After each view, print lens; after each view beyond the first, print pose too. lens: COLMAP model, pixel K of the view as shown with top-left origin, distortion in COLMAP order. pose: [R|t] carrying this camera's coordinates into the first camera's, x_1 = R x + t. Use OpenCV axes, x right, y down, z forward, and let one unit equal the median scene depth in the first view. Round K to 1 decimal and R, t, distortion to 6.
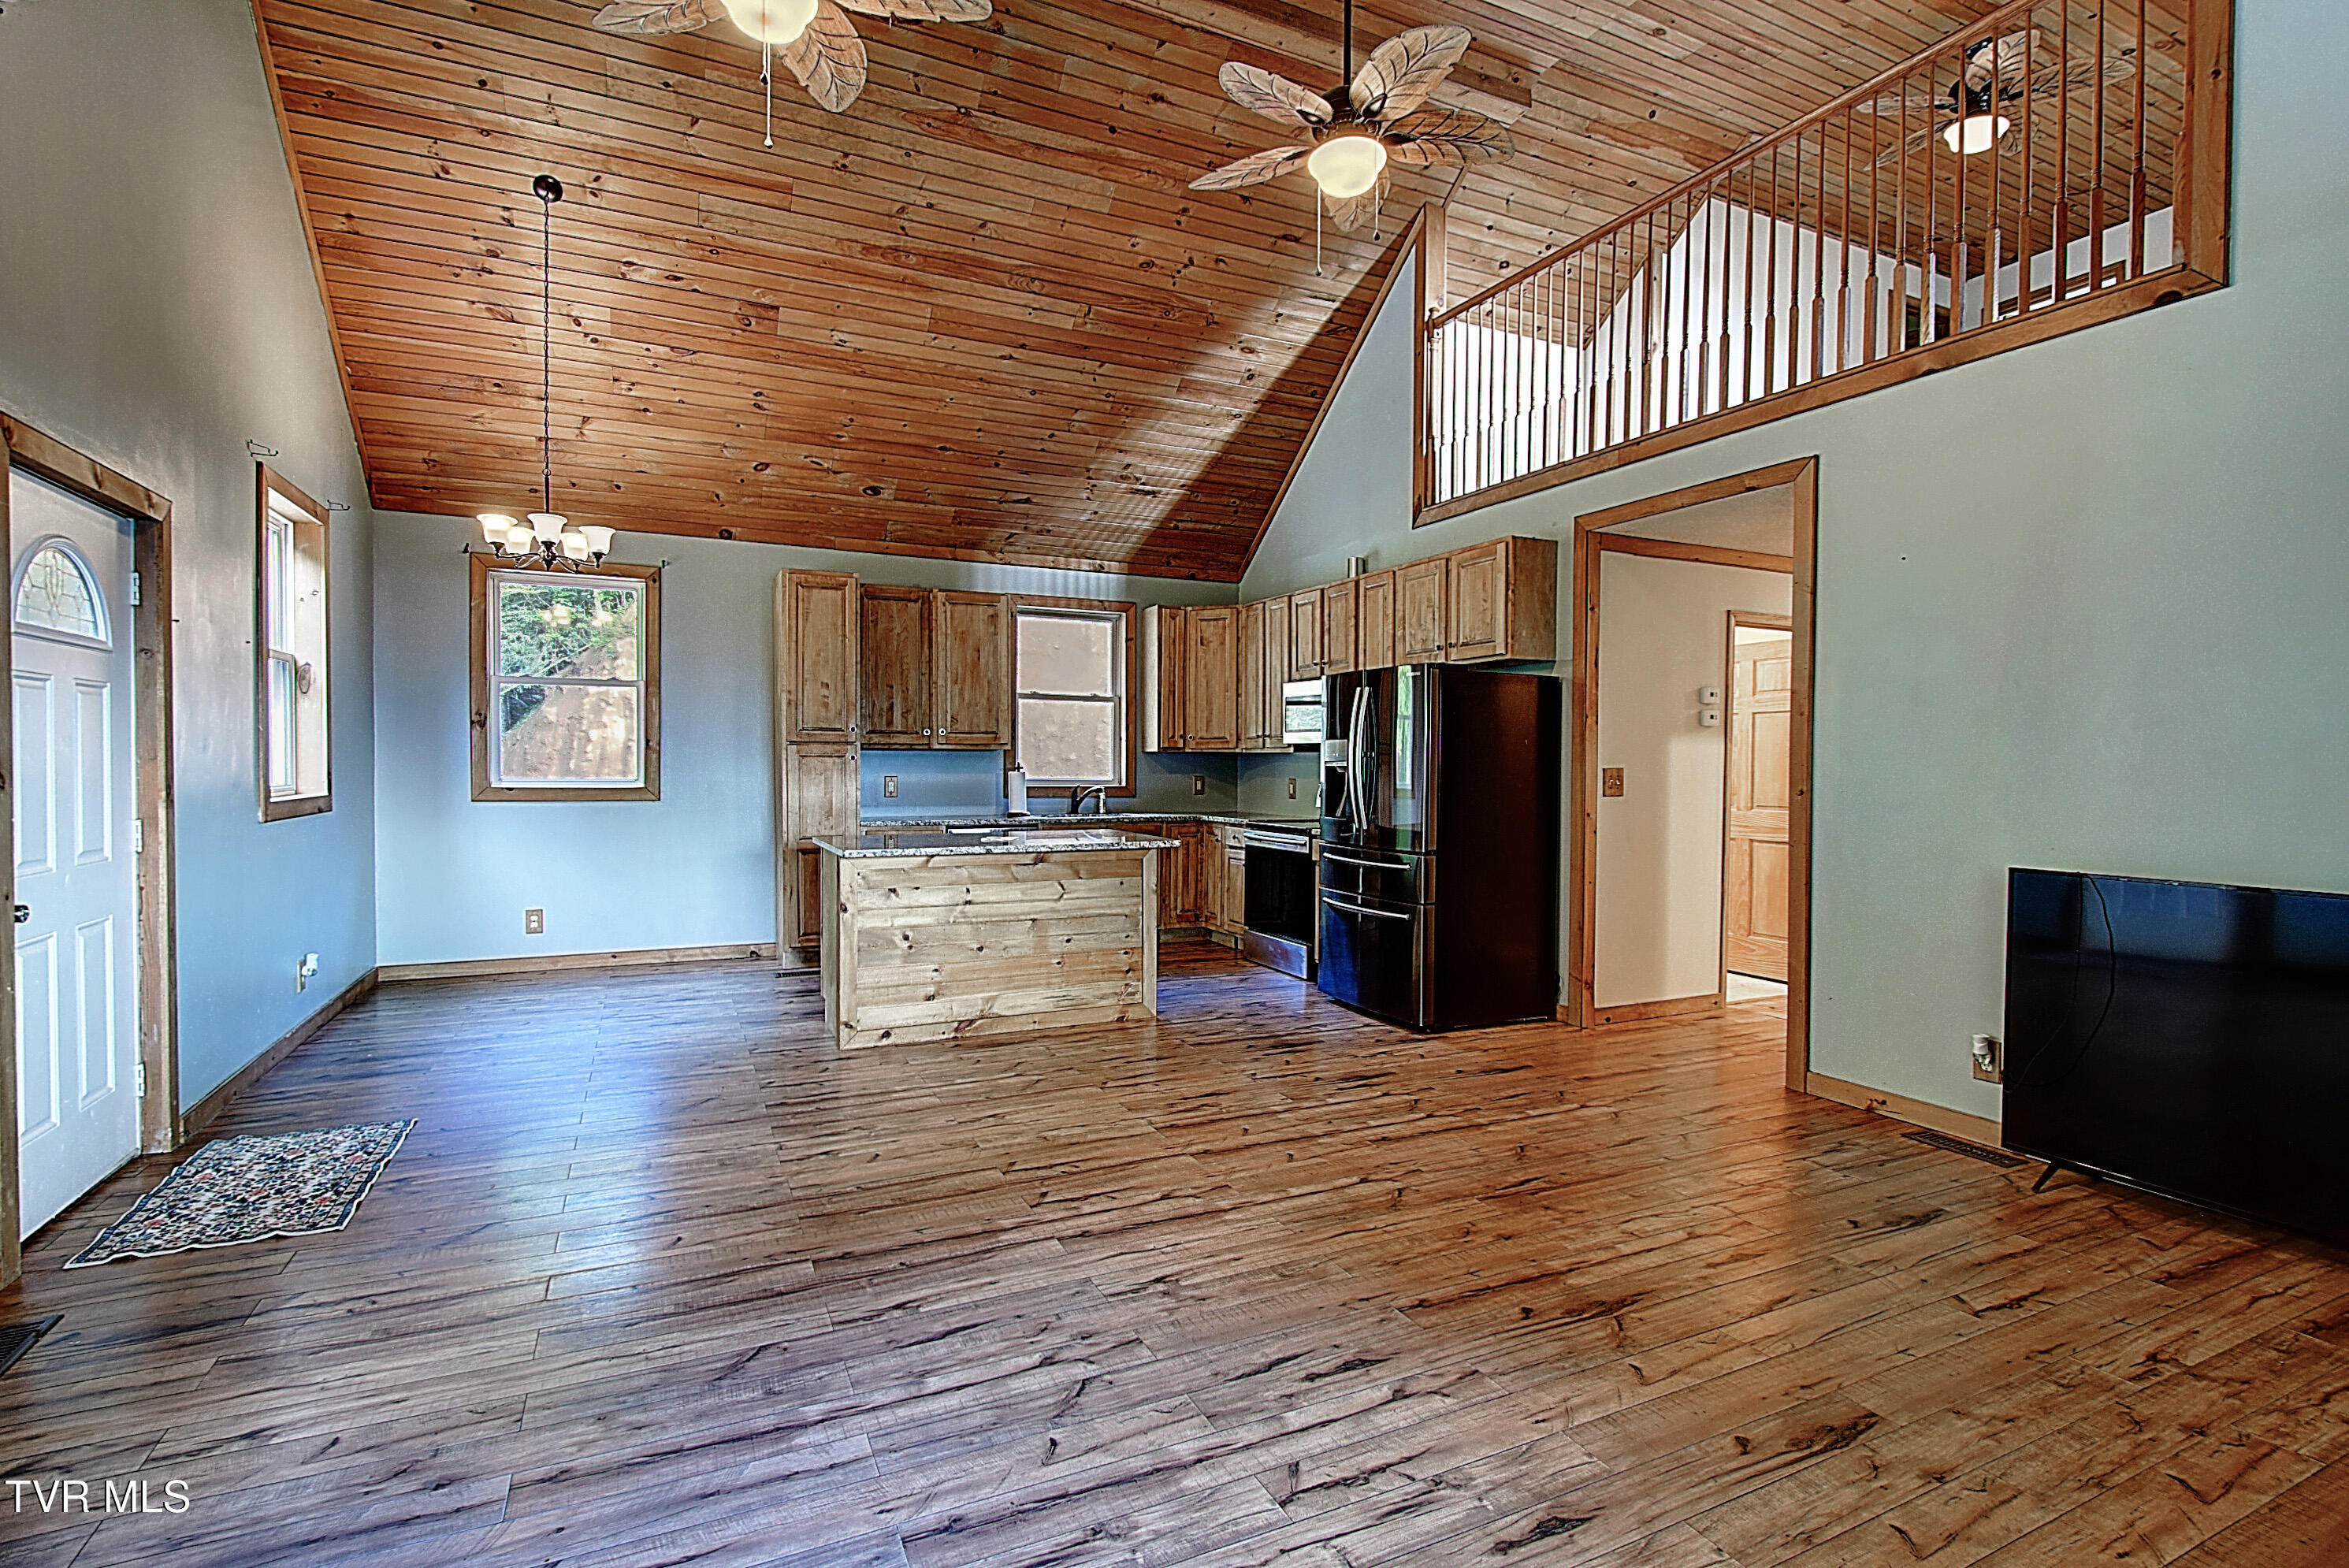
lens RADIAL K [[1071.1, 0, 1169.2], [0, 1071.1, 784.4], [0, 0, 1]] dist [-0.006778, -0.002502]
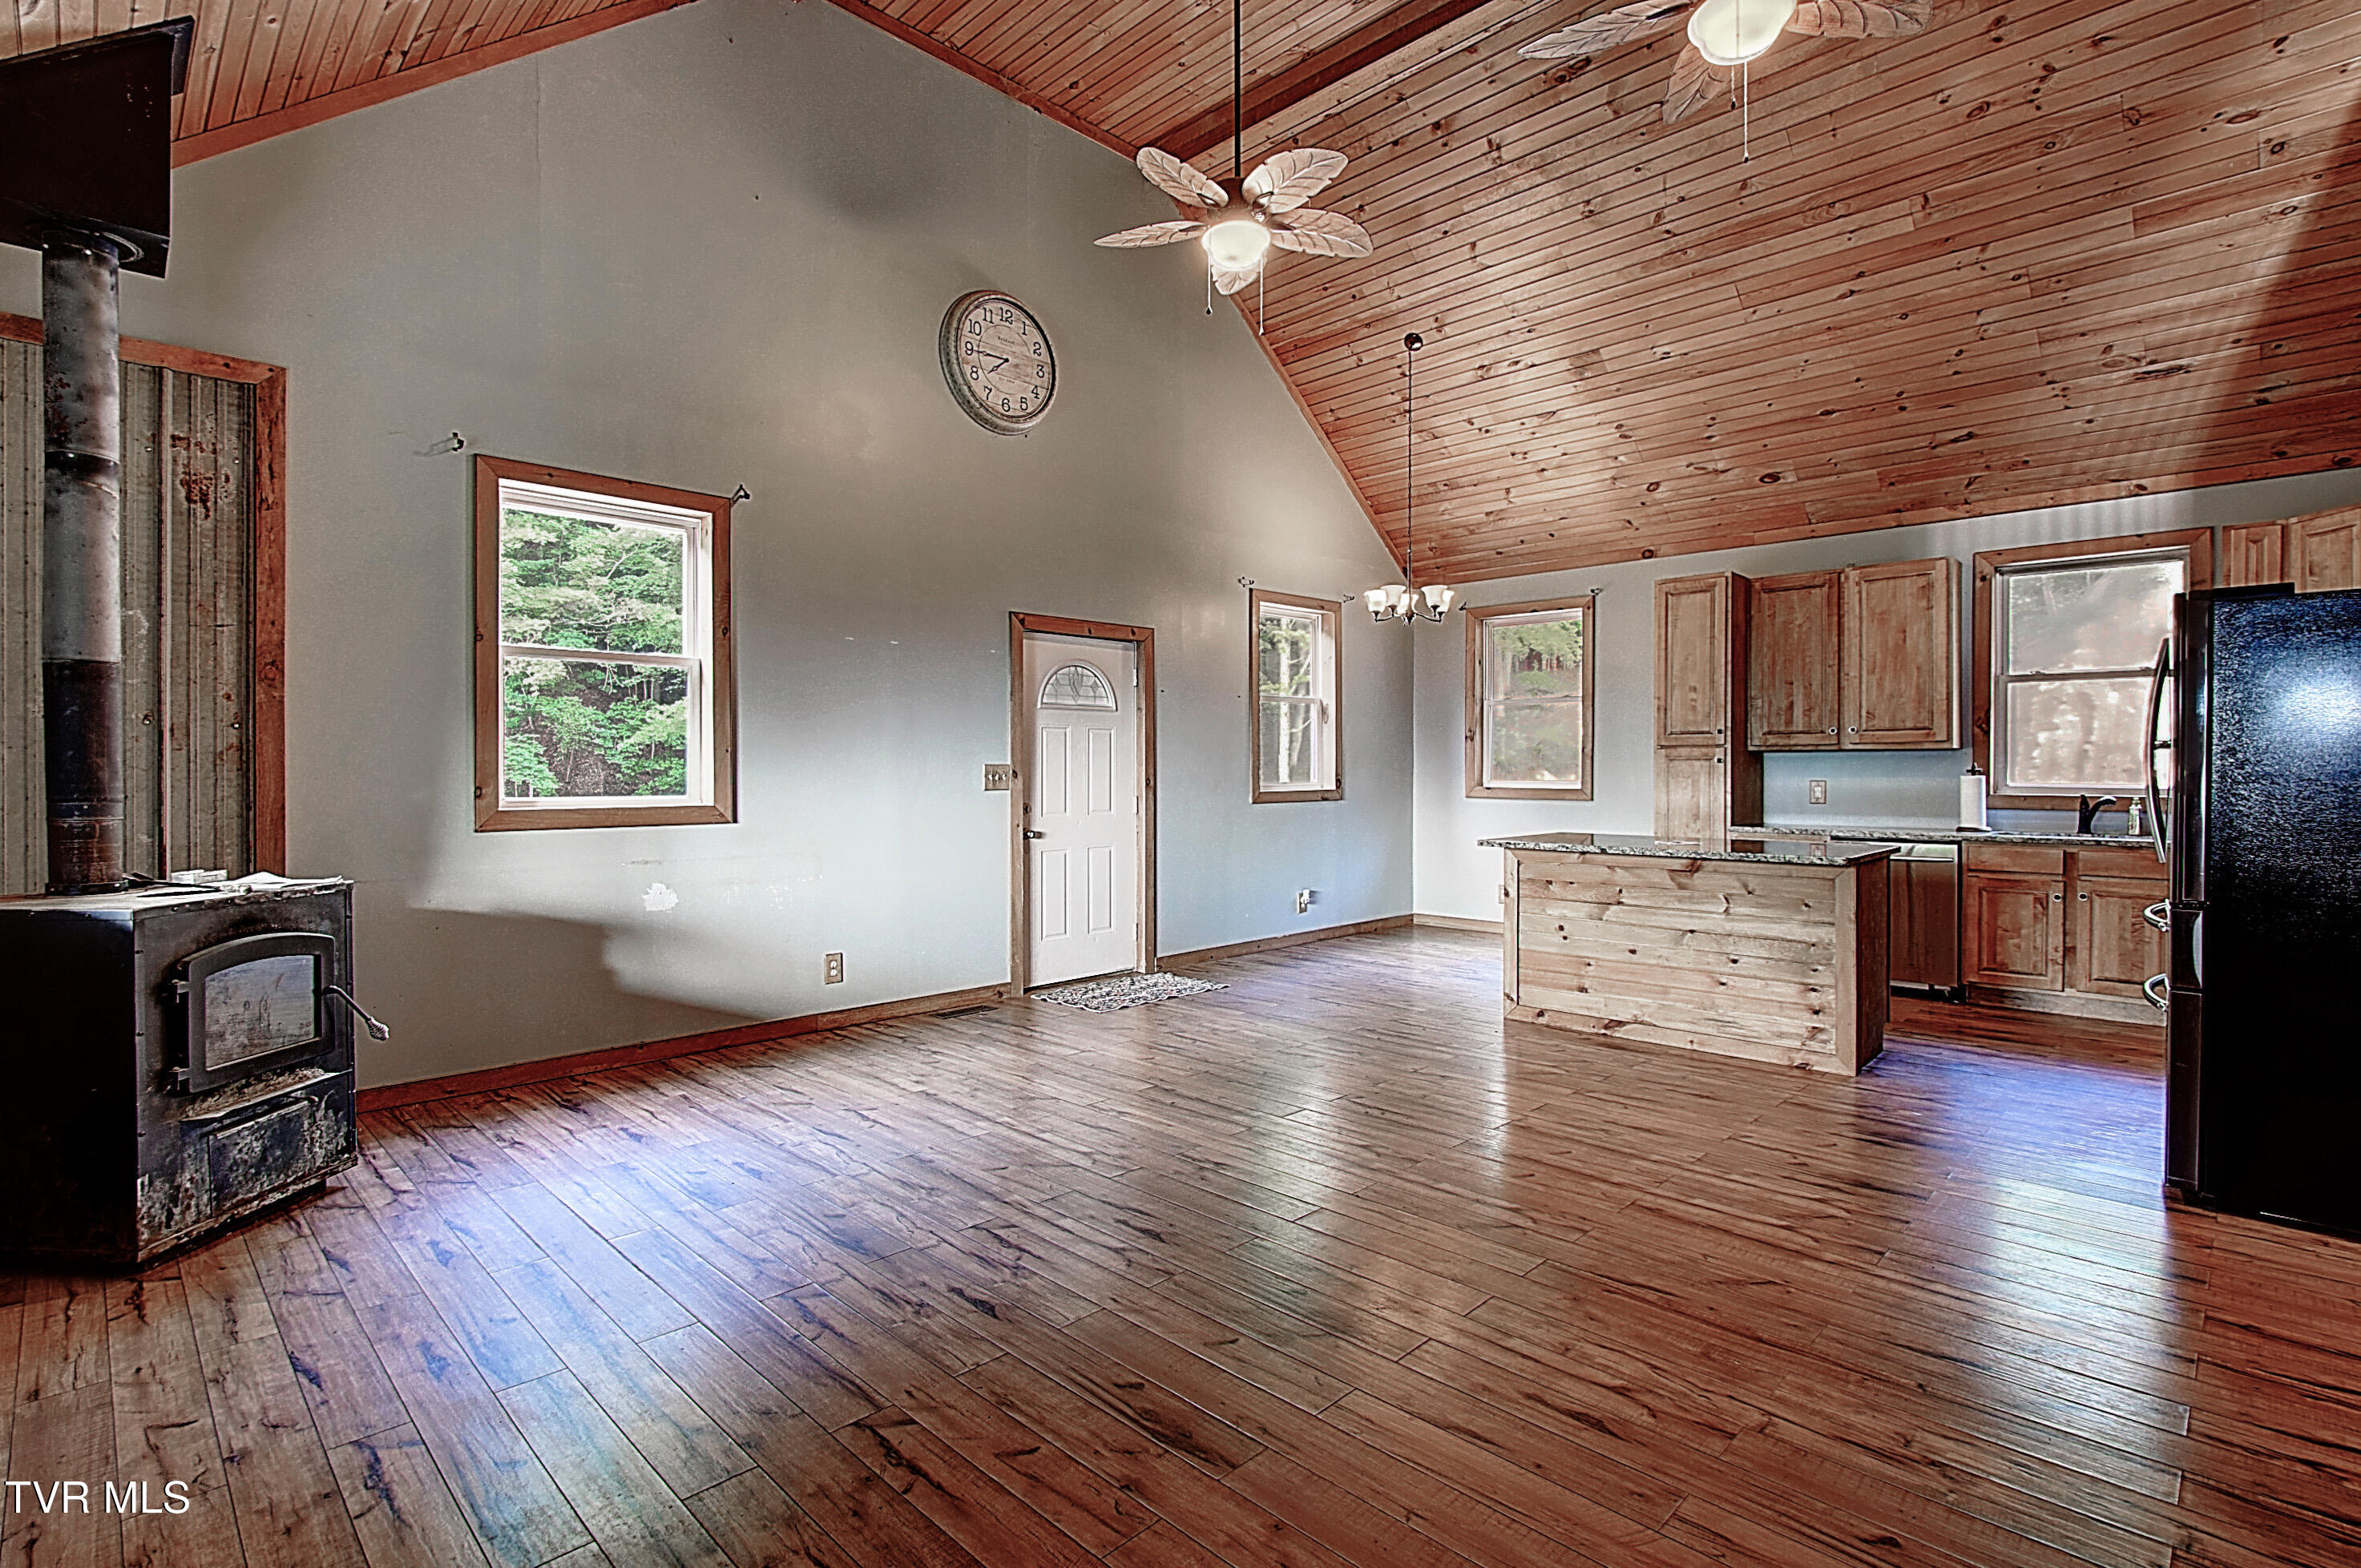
lens RADIAL K [[1076.4, 0, 1171.3], [0, 1076.4, 776.6], [0, 0, 1]] dist [-0.006778, -0.002502]
pose [[0.356976, 0.001525, -0.934112, 0.571185], [-0.015366, 0.999873, -0.004240, 0.002195], [0.933987, 0.015867, 0.356954, 0.232338]]
